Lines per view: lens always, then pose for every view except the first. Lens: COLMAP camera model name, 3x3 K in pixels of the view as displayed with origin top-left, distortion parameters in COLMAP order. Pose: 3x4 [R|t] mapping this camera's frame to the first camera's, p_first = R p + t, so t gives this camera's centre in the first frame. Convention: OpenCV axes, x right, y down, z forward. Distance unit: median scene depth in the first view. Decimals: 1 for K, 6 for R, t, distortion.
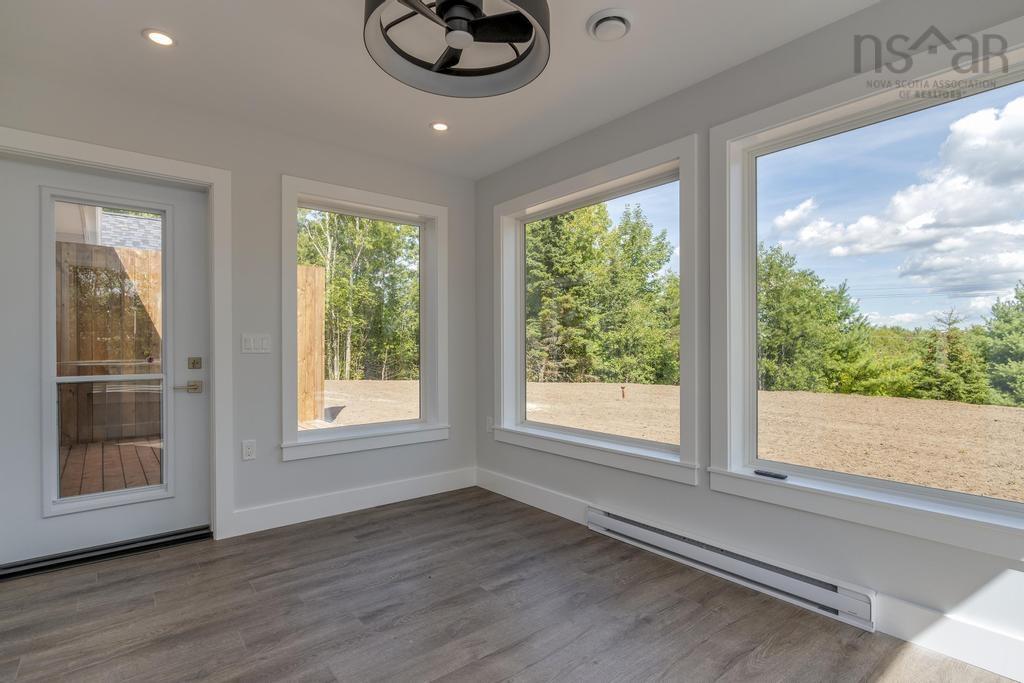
lens RADIAL K [[515.4, 0, 517.6], [0, 515.4, 337.9], [0, 0, 1]] dist [-0.008659, 0.005436]
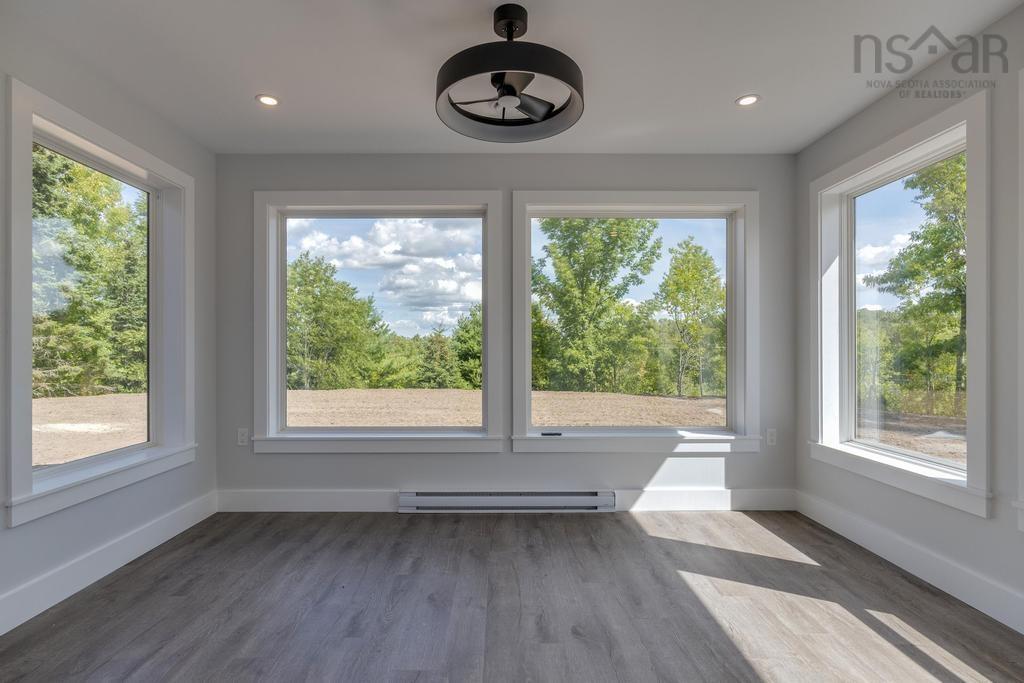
lens RADIAL K [[515.4, 0, 512.2], [0, 515.4, 348.0], [0, 0, 1]] dist [-0.008659, 0.005436]
pose [[0.623751, 0.000674, 0.781623, -0.459426], [-0.012157, 0.999887, 0.008839, 0.001983], [-0.781528, -0.015015, 0.623689, 0.097025]]
